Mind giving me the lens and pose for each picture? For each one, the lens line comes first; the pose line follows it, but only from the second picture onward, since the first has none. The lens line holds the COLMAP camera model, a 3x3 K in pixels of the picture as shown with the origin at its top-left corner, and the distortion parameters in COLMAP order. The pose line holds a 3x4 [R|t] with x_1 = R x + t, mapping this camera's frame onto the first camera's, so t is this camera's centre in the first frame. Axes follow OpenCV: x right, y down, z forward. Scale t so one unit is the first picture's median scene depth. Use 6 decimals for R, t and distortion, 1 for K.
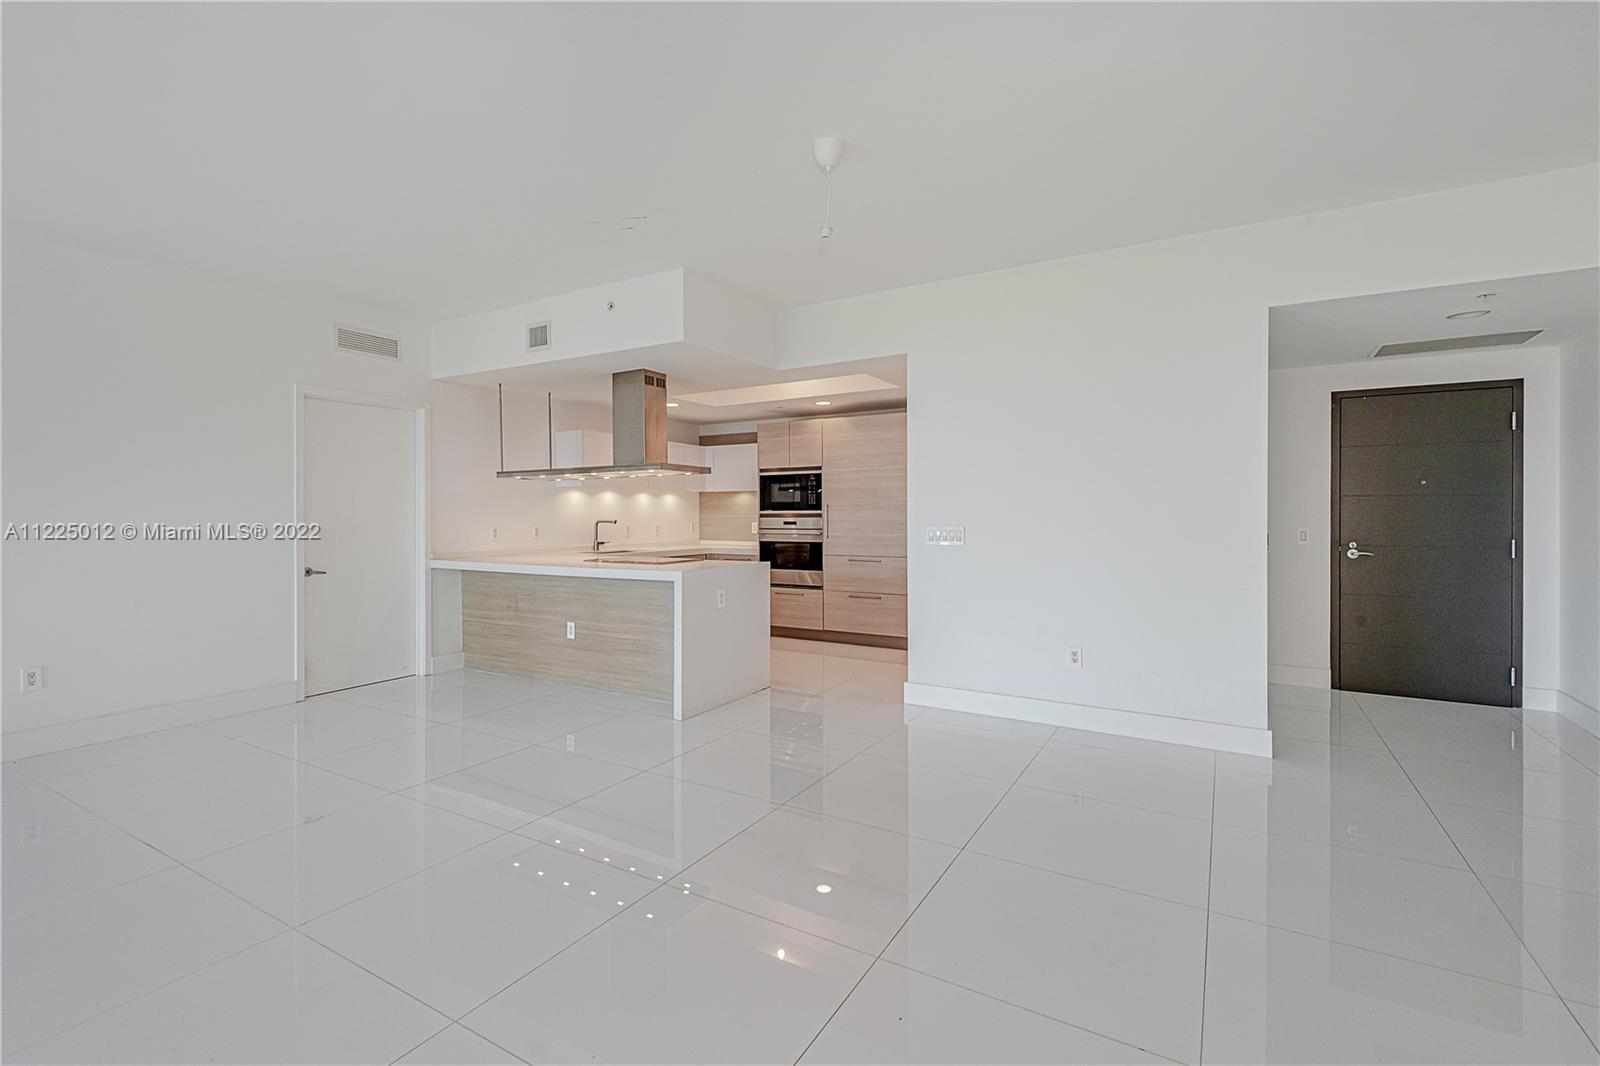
lens RADIAL K [[737.8, 0, 793.1], [0, 737.8, 521.4], [0, 0, 1]] dist [0.010156, -0.002337]
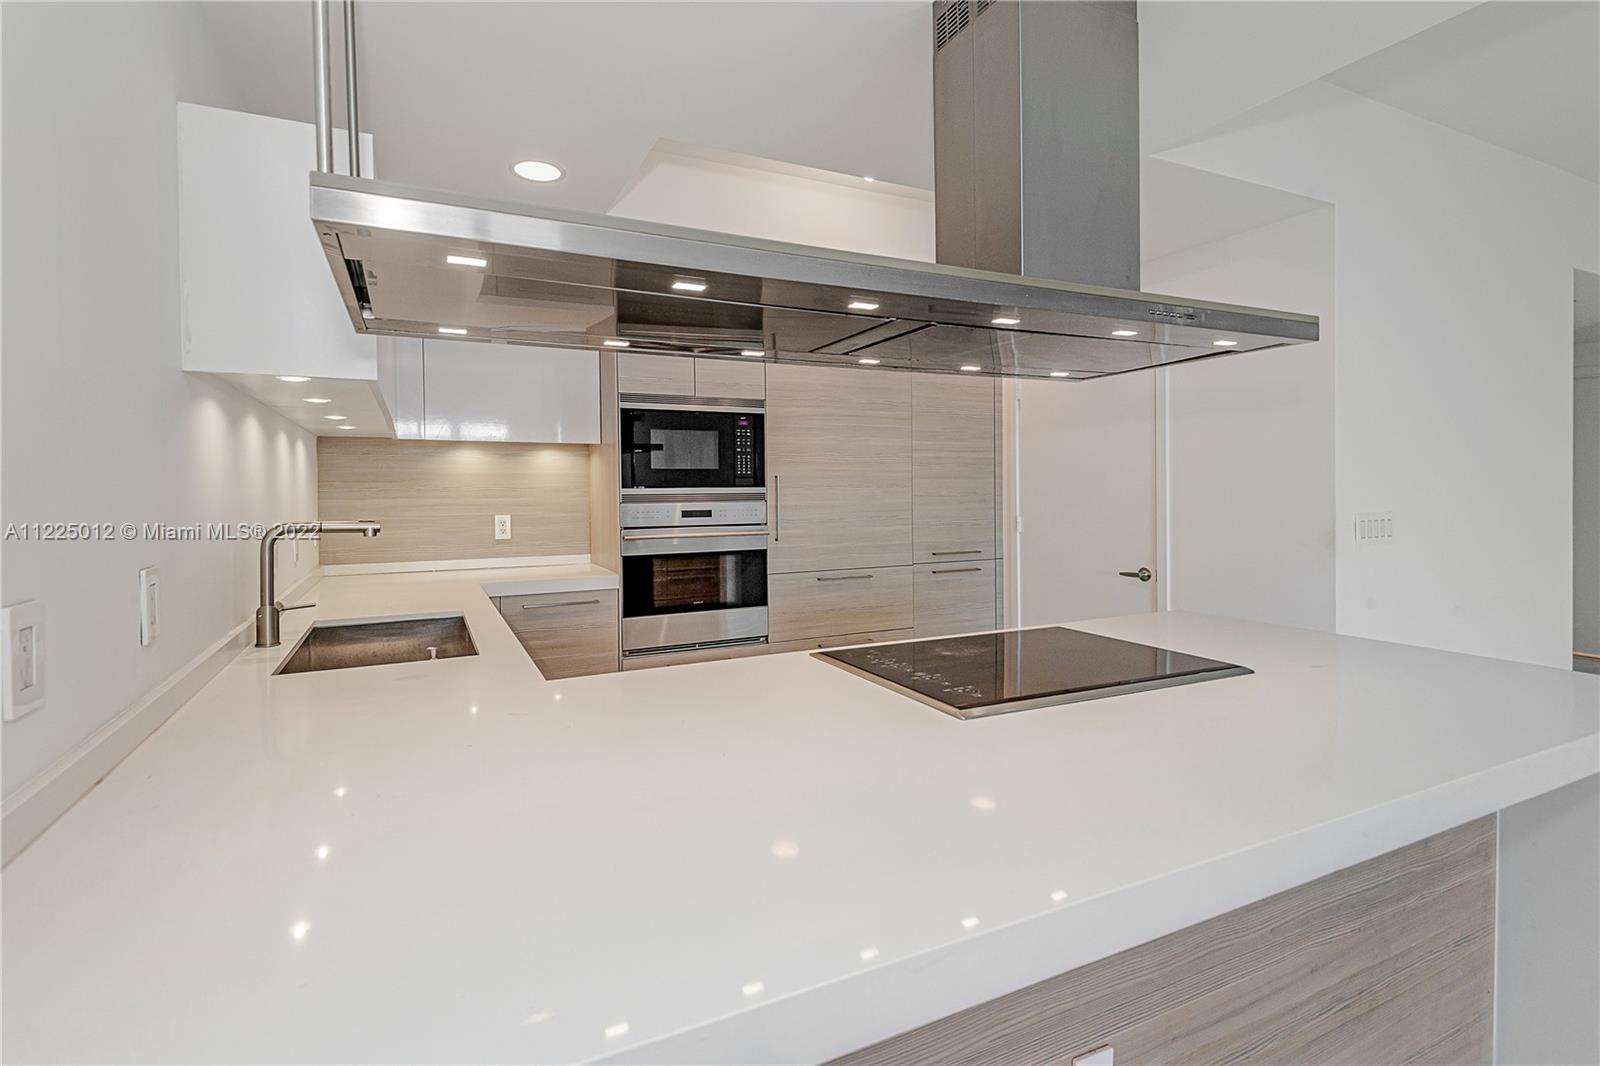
lens RADIAL K [[737.8, 0, 771.0], [0, 737.8, 494.2], [0, 0, 1]] dist [0.010156, -0.002337]
pose [[0.558740, -0.007429, 0.829309, -0.388416], [0.015105, 0.999885, -0.001220, -0.009515], [-0.829205, 0.013208, 0.558789, 0.727630]]
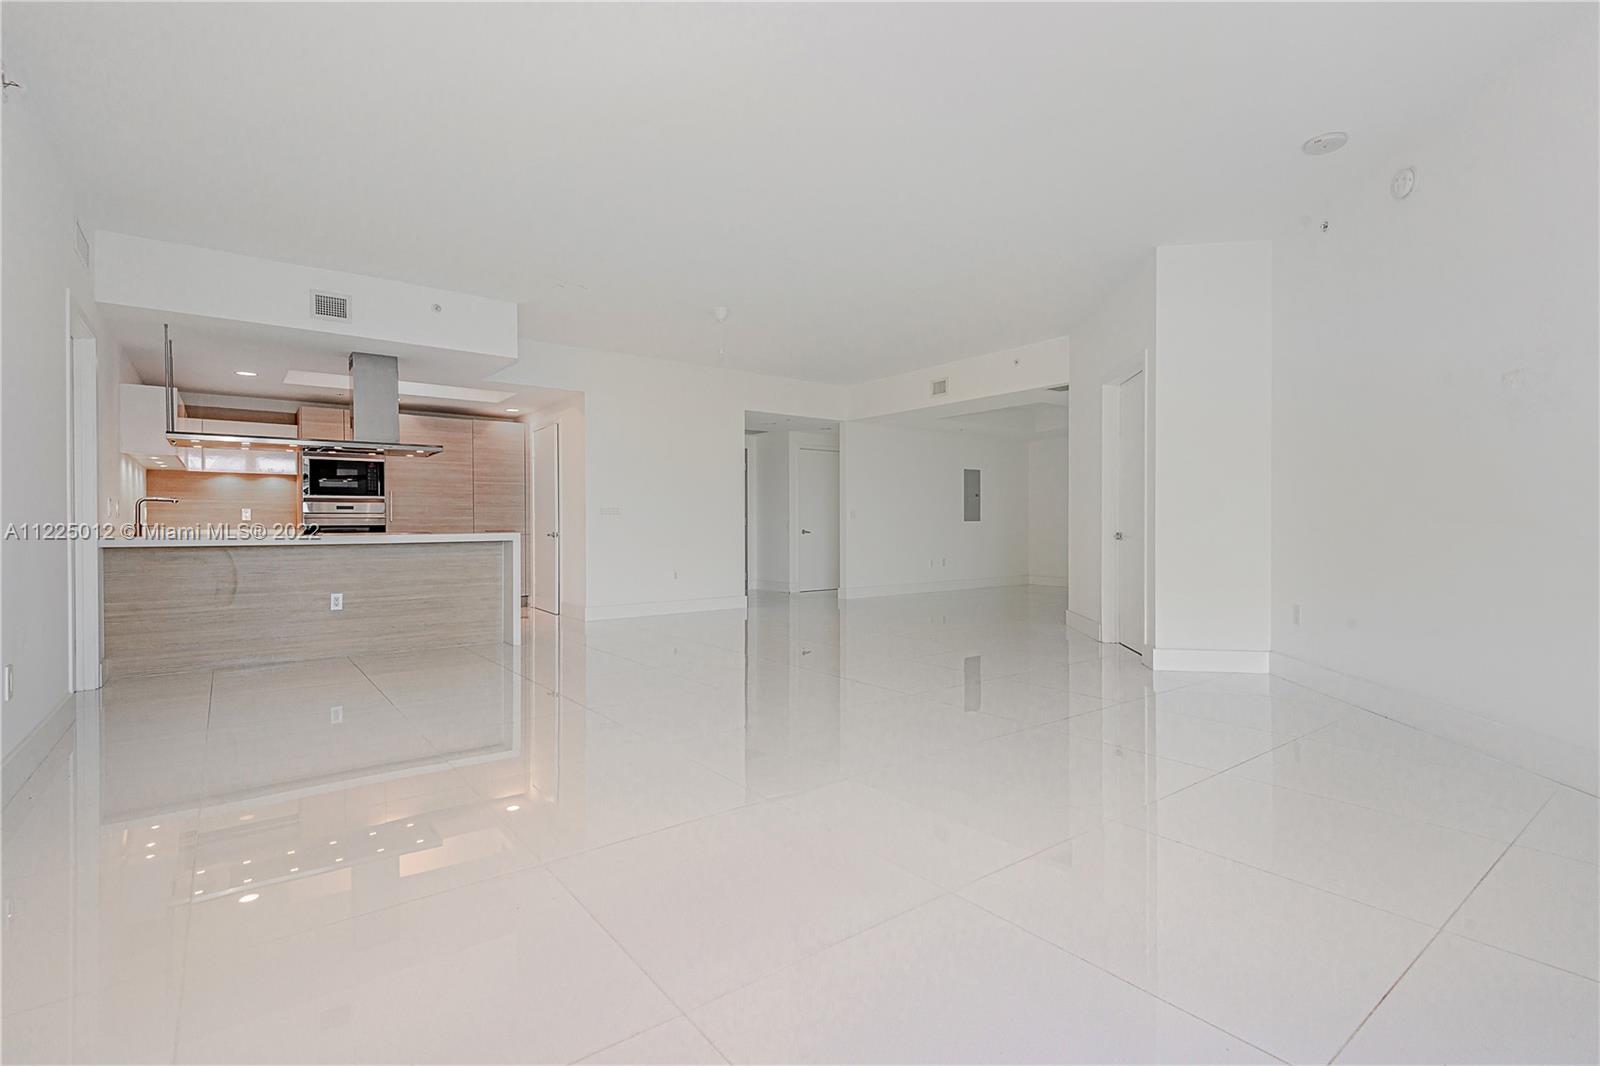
lens RADIAL K [[737.8, 0, 787.6], [0, 737.8, 528.7], [0, 0, 1]] dist [0.010156, -0.002337]
pose [[0.372901, -0.002621, 0.927867, -0.768783], [0.014820, 0.999885, -0.003132, 0.046056], [-0.927753, 0.014919, 0.372897, 0.041354]]
